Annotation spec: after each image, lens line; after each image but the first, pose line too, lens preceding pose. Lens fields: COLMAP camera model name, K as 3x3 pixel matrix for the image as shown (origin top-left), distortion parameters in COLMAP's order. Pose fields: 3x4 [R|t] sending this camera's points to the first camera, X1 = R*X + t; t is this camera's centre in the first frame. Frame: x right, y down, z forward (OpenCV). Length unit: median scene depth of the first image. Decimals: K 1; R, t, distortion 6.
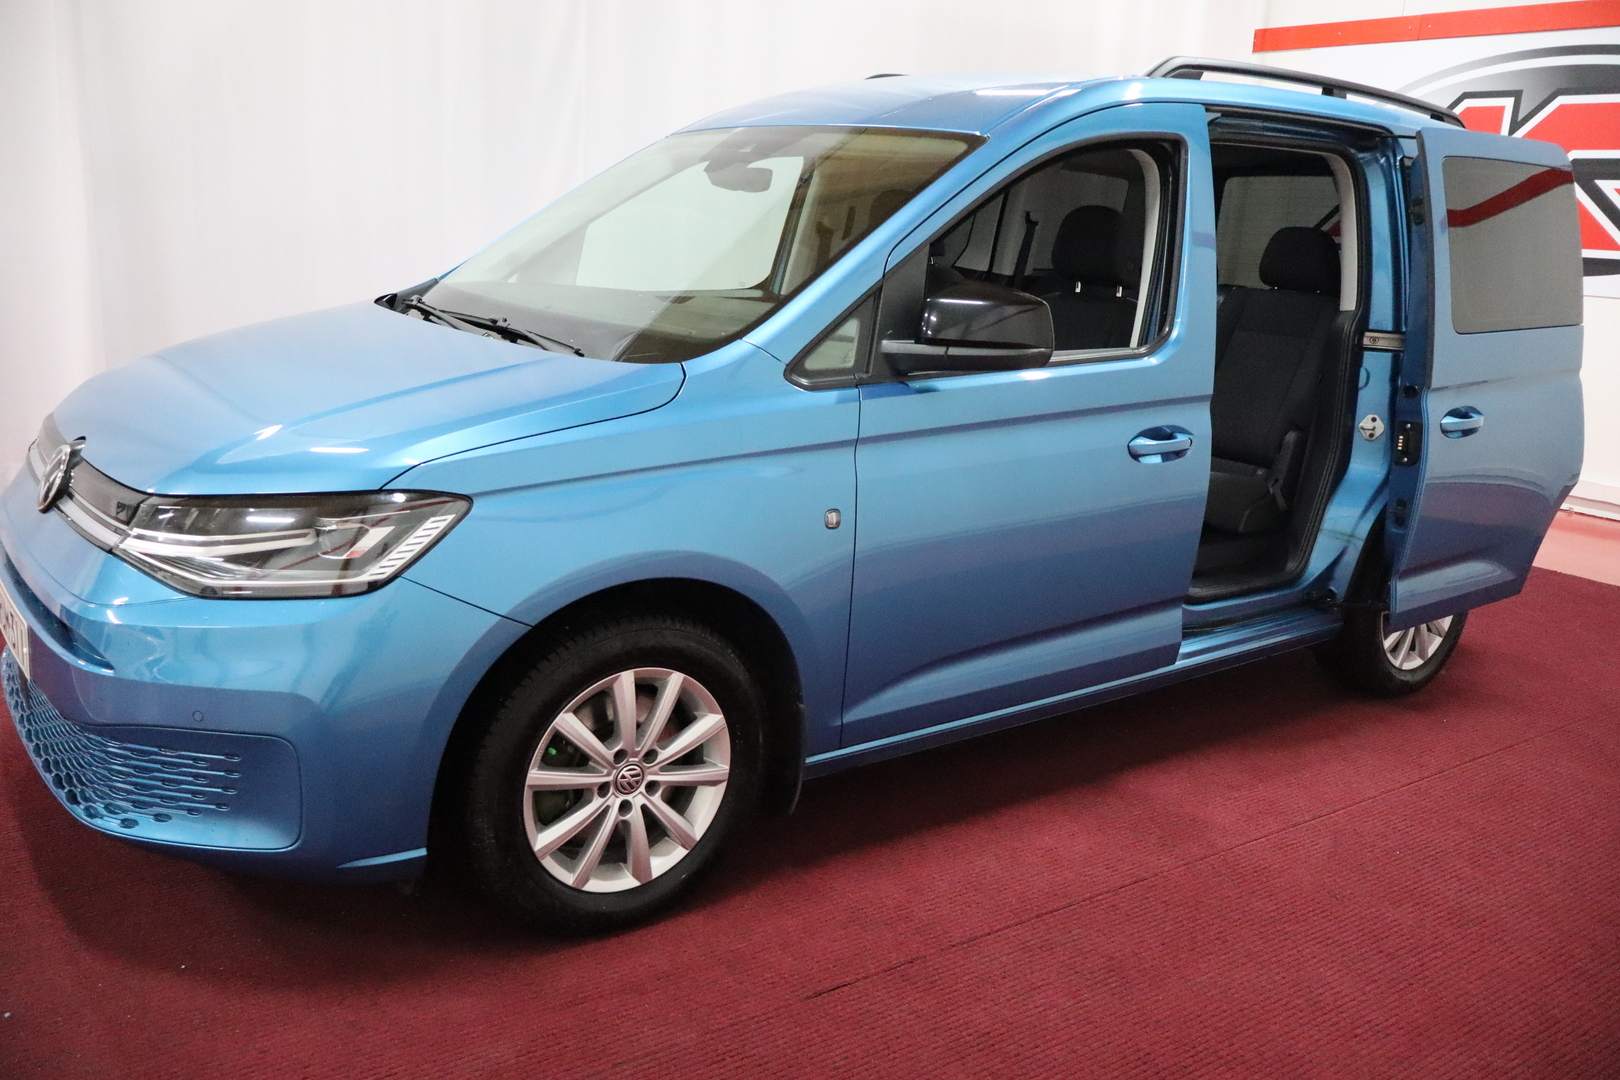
lens RADIAL K [[1400.3, 0, 810.0], [0, 1400.3, 540.0], [0, 0, 1]] dist [-0.042287, 0.104097]
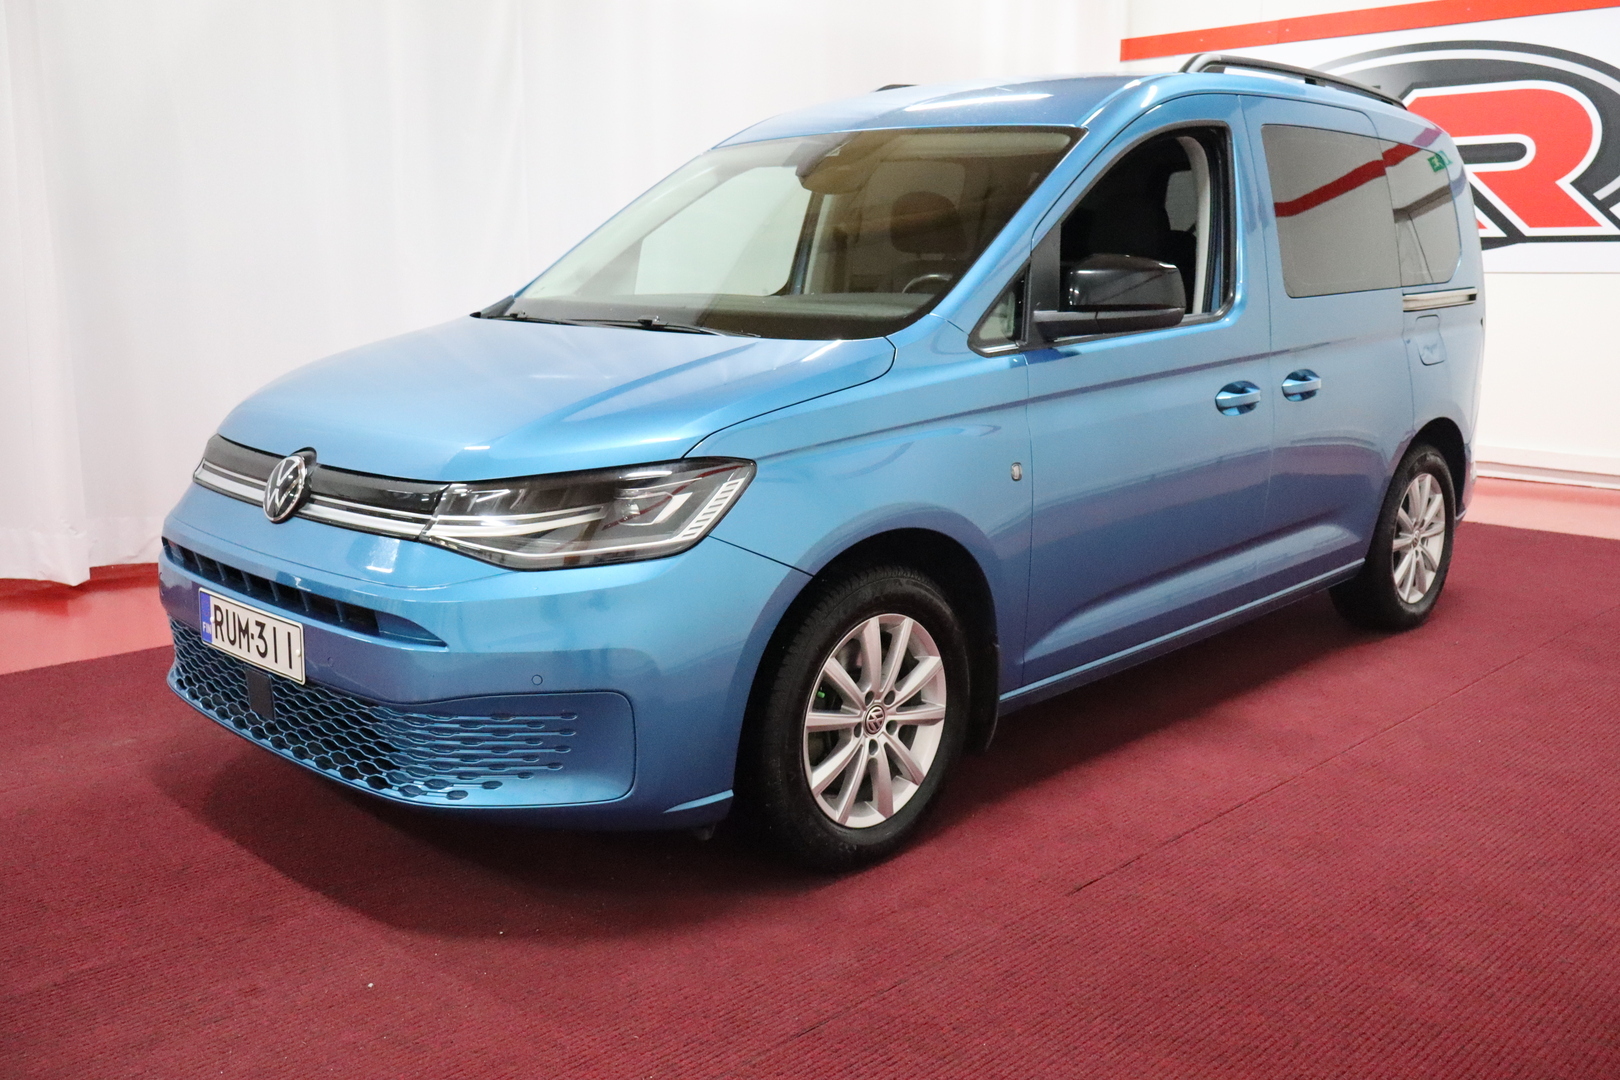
lens RADIAL K [[1512.2, 0, 810.0], [0, 1512.2, 540.0], [0, 0, 1]] dist [-0.004576, -0.002498]
pose [[0.984358, -0.083751, 0.154999, -0.345898], [0.089865, 0.995412, -0.032860, 0.065444], [-0.151536, 0.046275, 0.987368, -0.157816]]
